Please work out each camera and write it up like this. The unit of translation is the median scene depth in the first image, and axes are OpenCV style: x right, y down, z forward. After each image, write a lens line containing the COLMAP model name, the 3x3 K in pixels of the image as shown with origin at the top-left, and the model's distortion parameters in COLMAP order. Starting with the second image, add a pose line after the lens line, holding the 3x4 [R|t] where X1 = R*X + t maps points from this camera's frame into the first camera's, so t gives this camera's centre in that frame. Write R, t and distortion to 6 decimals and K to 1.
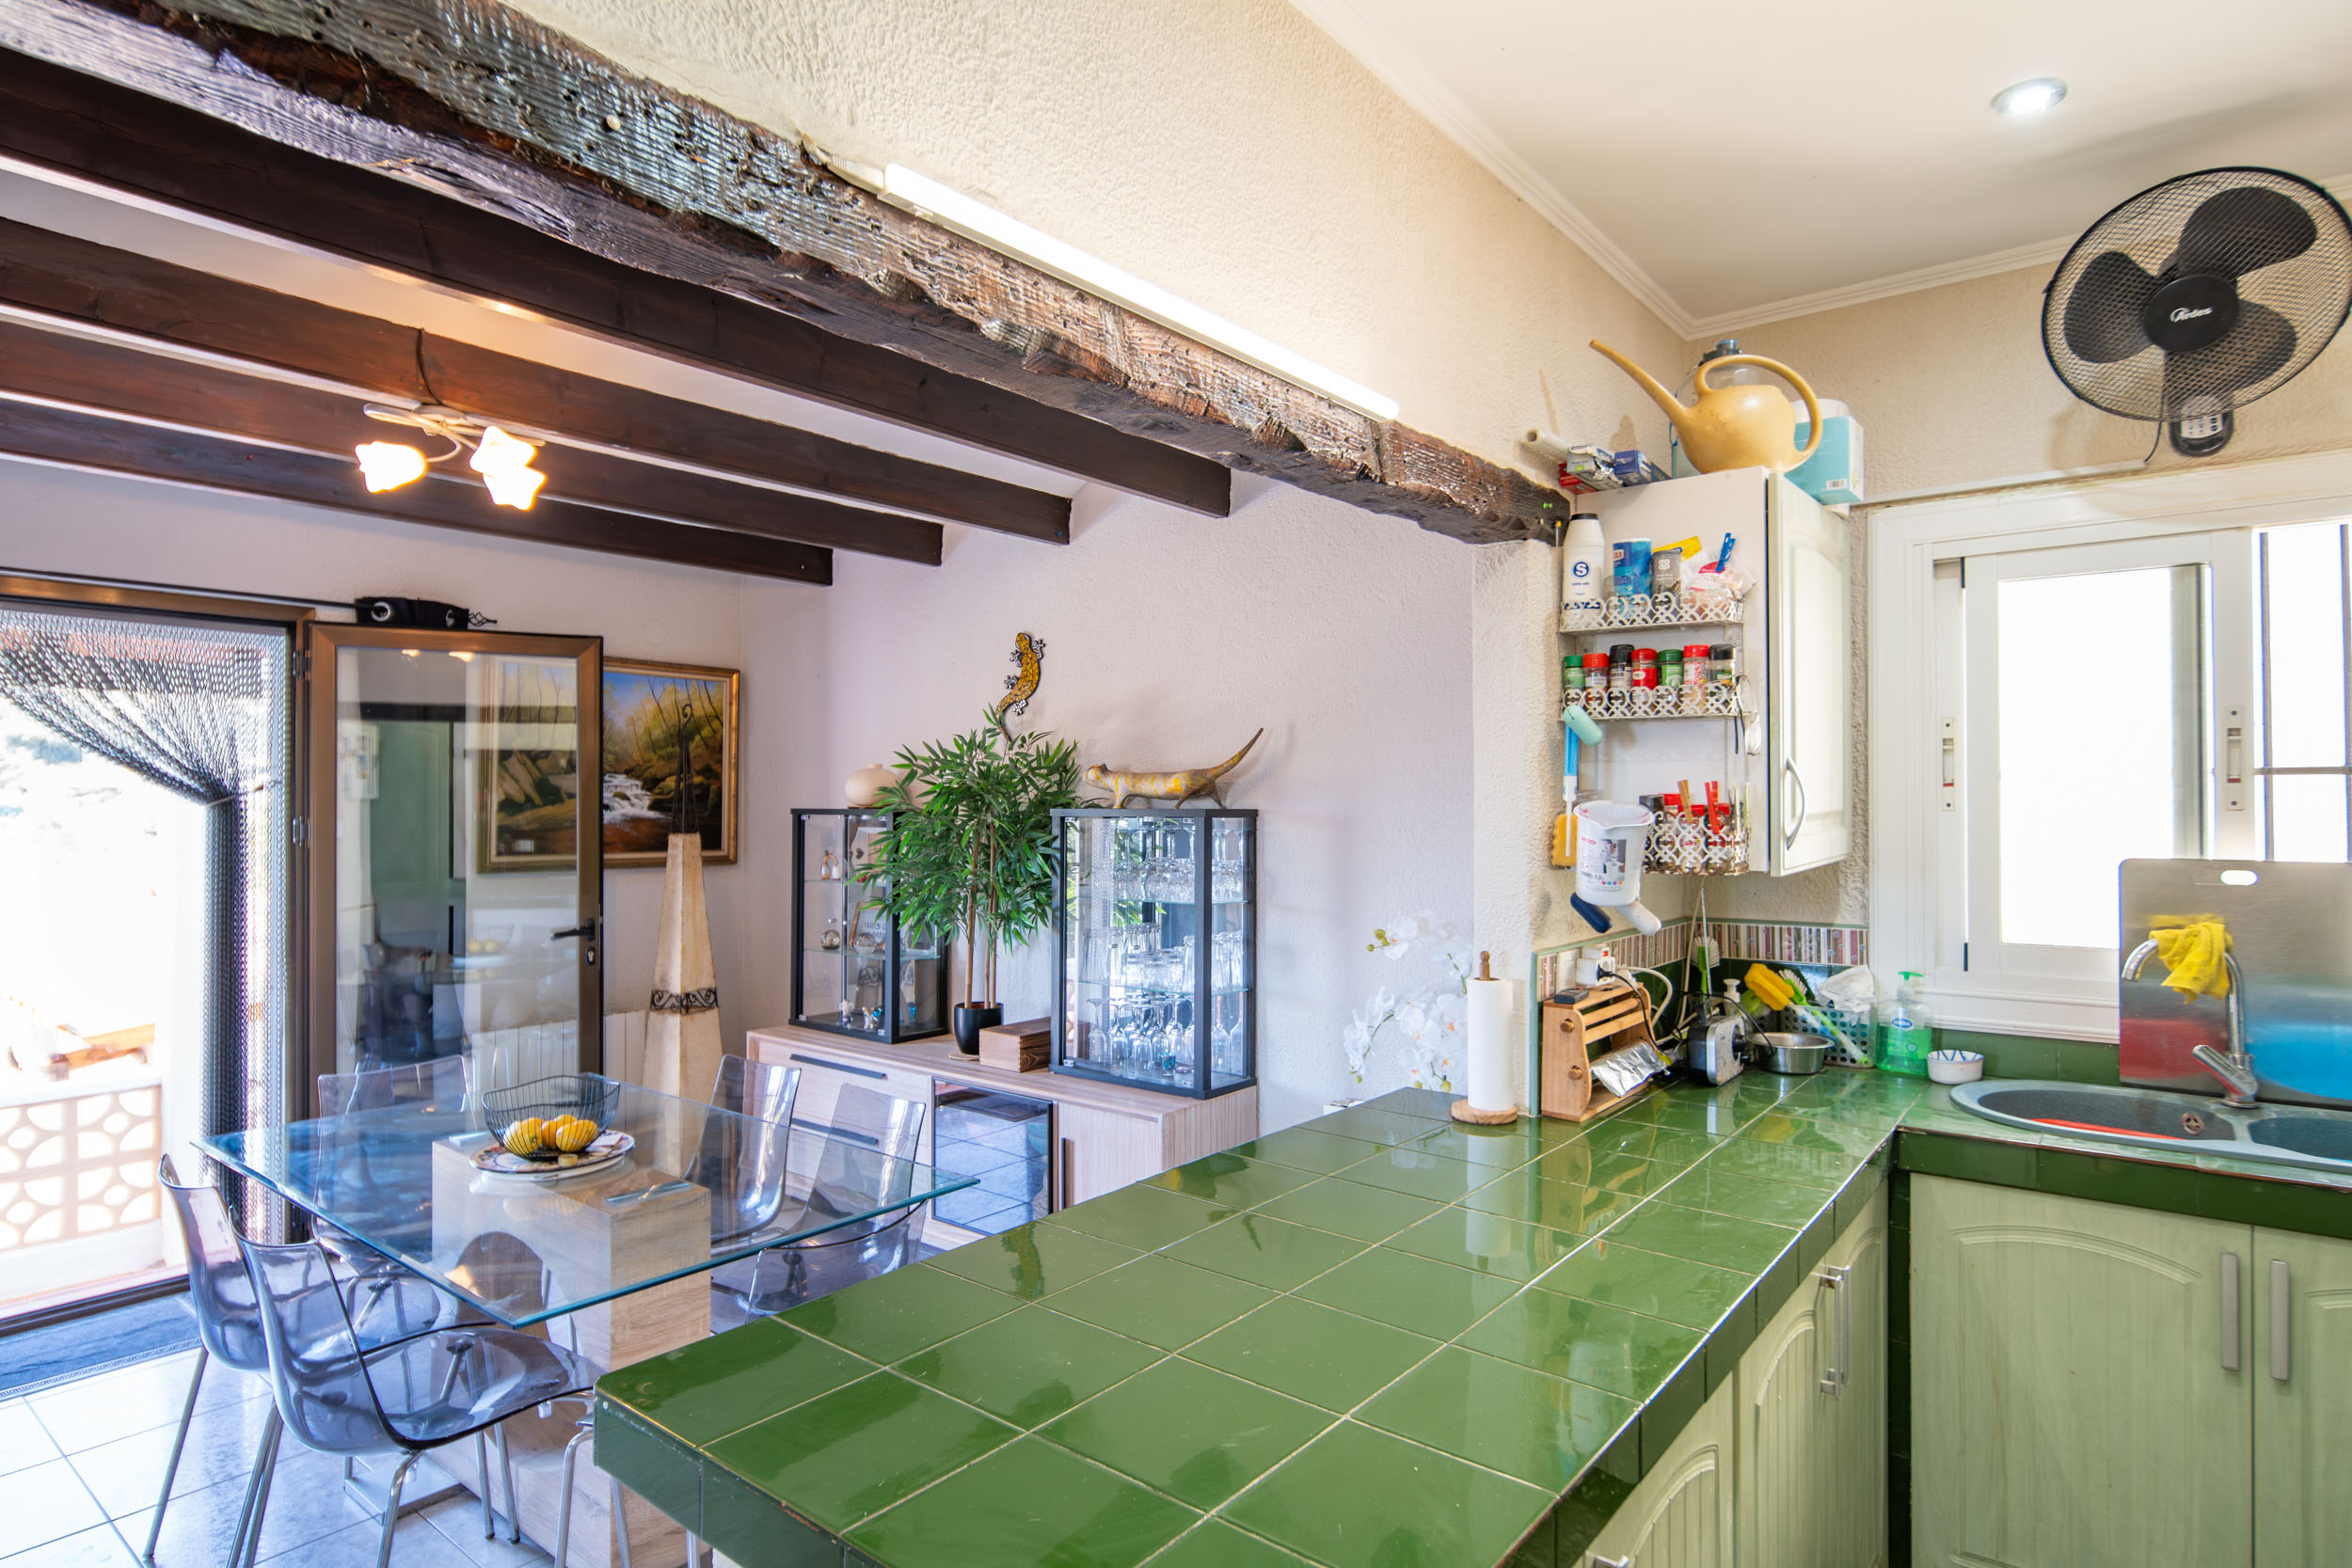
lens RADIAL K [[1274.8, 0, 1179.3], [0, 1274.8, 785.1], [0, 0, 1]] dist [-0.005276, 0.001192]
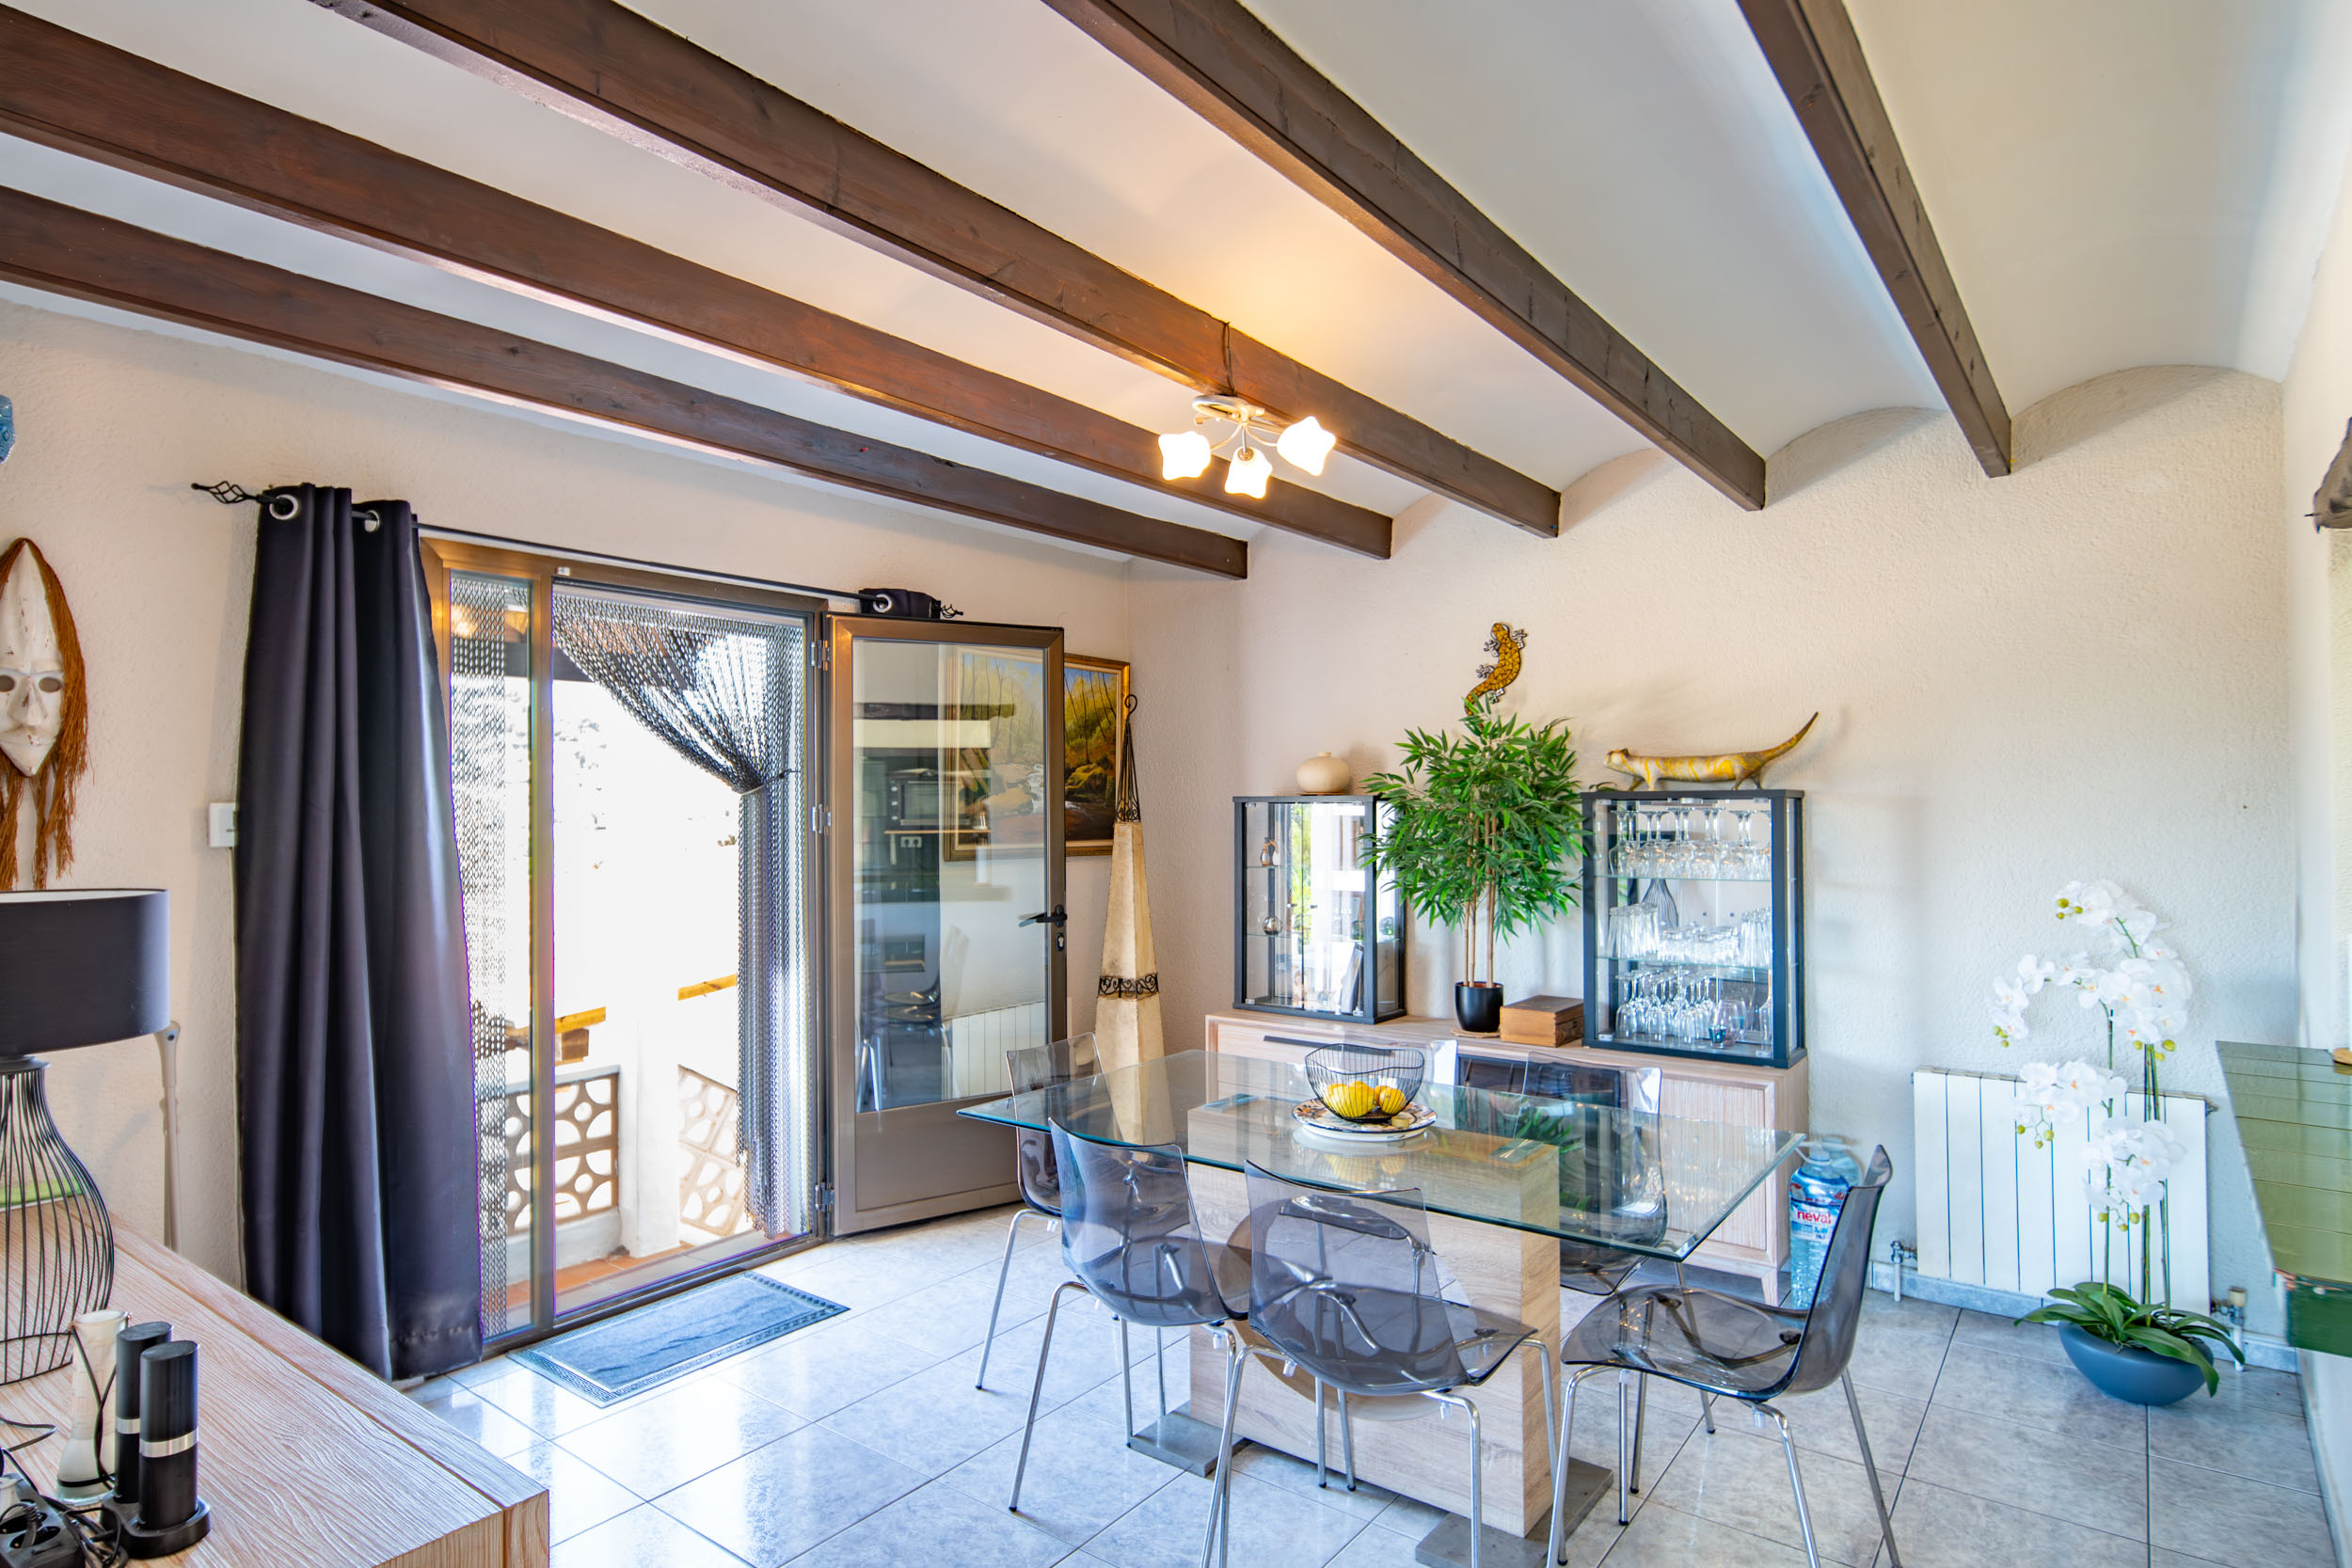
lens RADIAL K [[1274.8, 0, 1171.2], [0, 1274.8, 787.3], [0, 0, 1]] dist [-0.005276, 0.001192]
pose [[0.999718, -0.004646, 0.023293, -0.396139], [0.004679, 0.999988, -0.001386, 0.012611], [-0.023286, 0.001495, 0.999728, -0.020768]]
